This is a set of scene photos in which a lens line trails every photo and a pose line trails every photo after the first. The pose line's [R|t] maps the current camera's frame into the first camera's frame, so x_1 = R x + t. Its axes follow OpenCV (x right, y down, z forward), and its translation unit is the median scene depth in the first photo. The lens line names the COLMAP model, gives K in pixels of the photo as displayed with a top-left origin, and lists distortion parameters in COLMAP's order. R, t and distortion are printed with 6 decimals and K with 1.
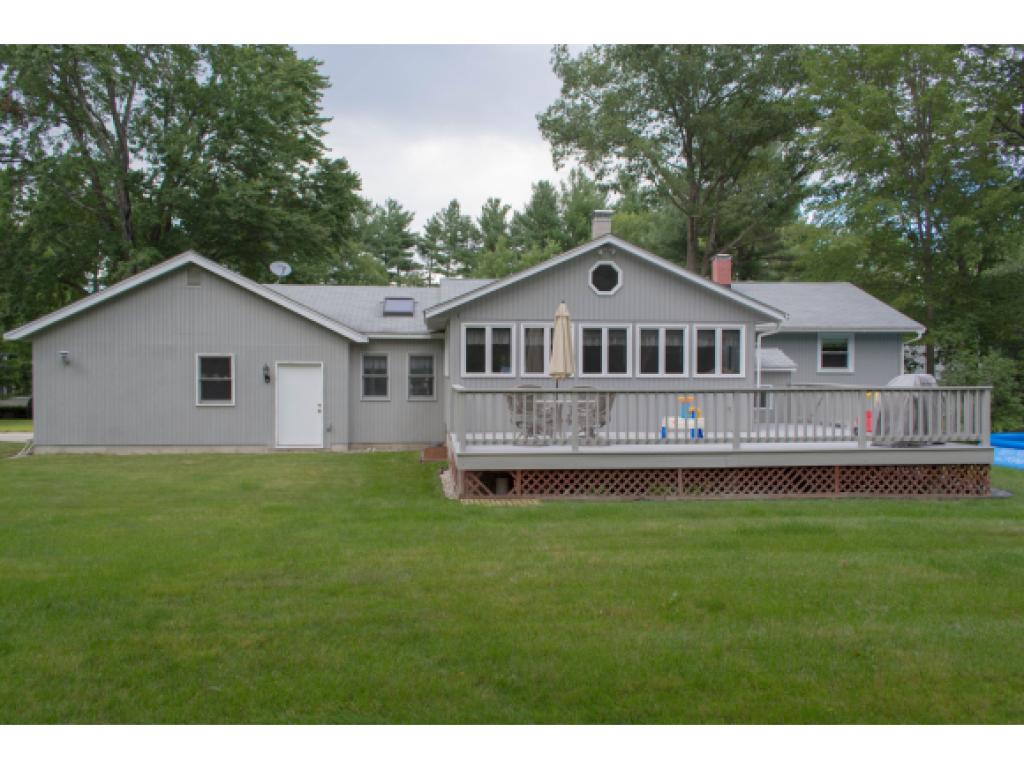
lens RADIAL K [[785.2, 0, 512.0], [0, 785.2, 384.5], [0, 0, 1]] dist [0.000515, -0.002221]
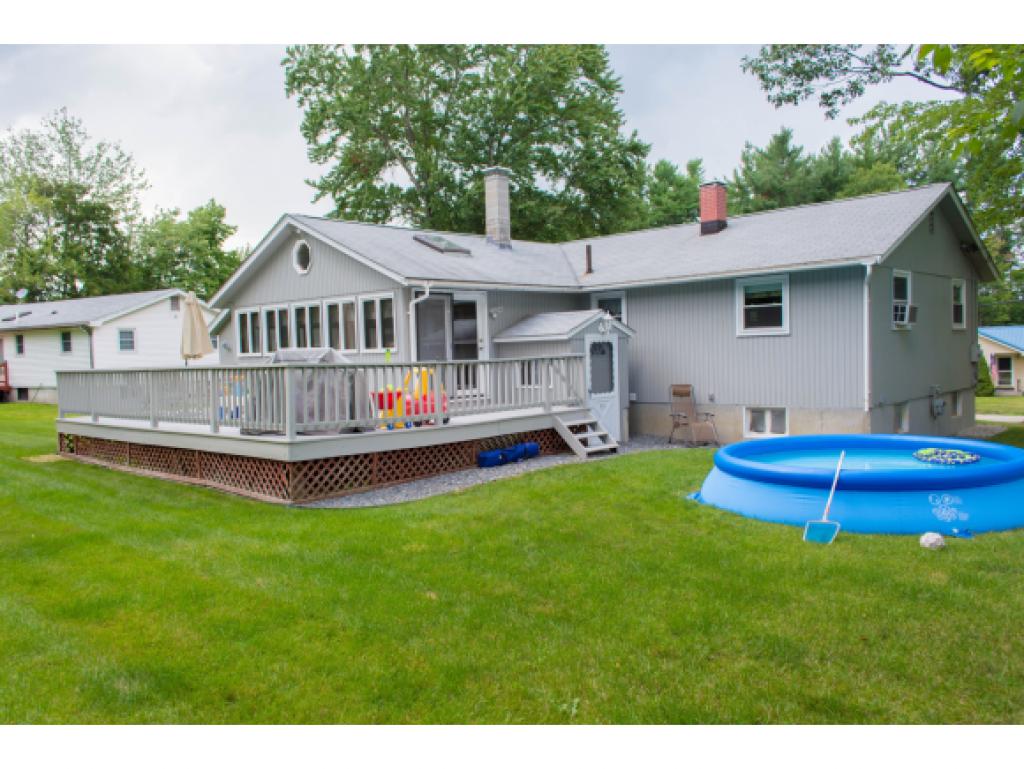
lens RADIAL K [[785.8, 0, 512.0], [0, 785.8, 384.5], [0, 0, 1]] dist [0.050799, -0.000356]
pose [[0.657757, 0.010293, -0.753160, 1.065081], [0.020669, 0.999283, 0.031708, 0.002476], [0.752946, -0.036423, 0.657073, 0.518759]]
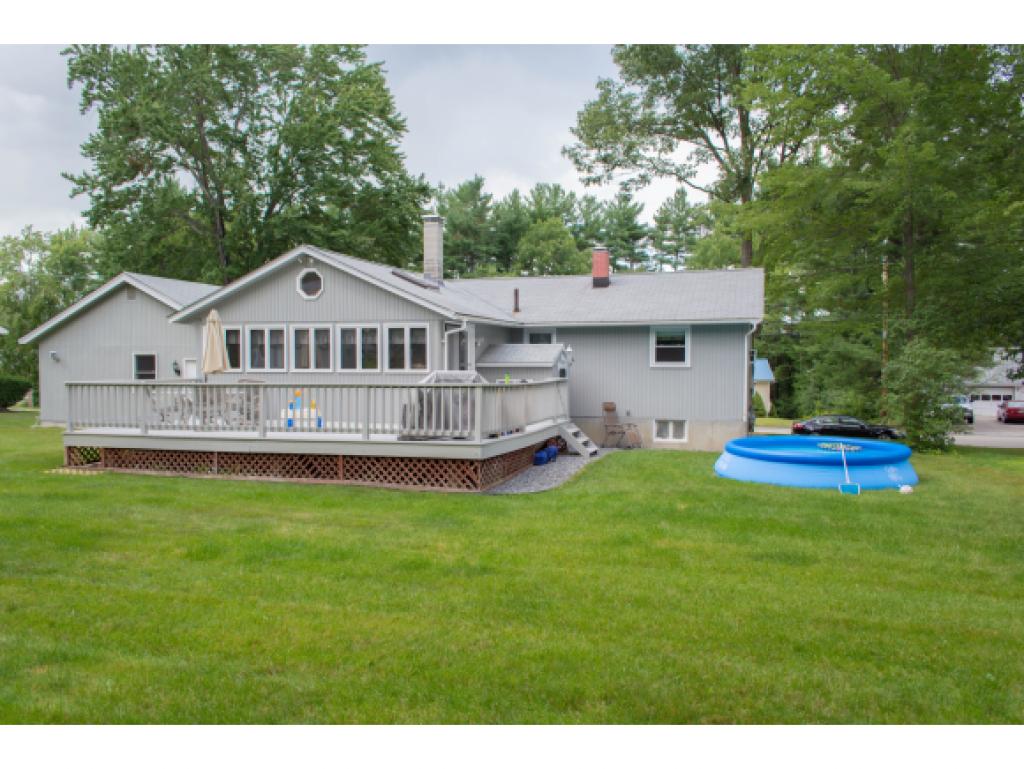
lens RADIAL K [[785.8, 0, 512.0], [0, 785.8, 384.5], [0, 0, 1]] dist [0.050799, -0.000356]
pose [[0.920556, 0.009648, -0.390491, 0.822446], [-0.005214, 0.999909, 0.012414, -0.007101], [0.390575, -0.009392, 0.920523, 0.068534]]
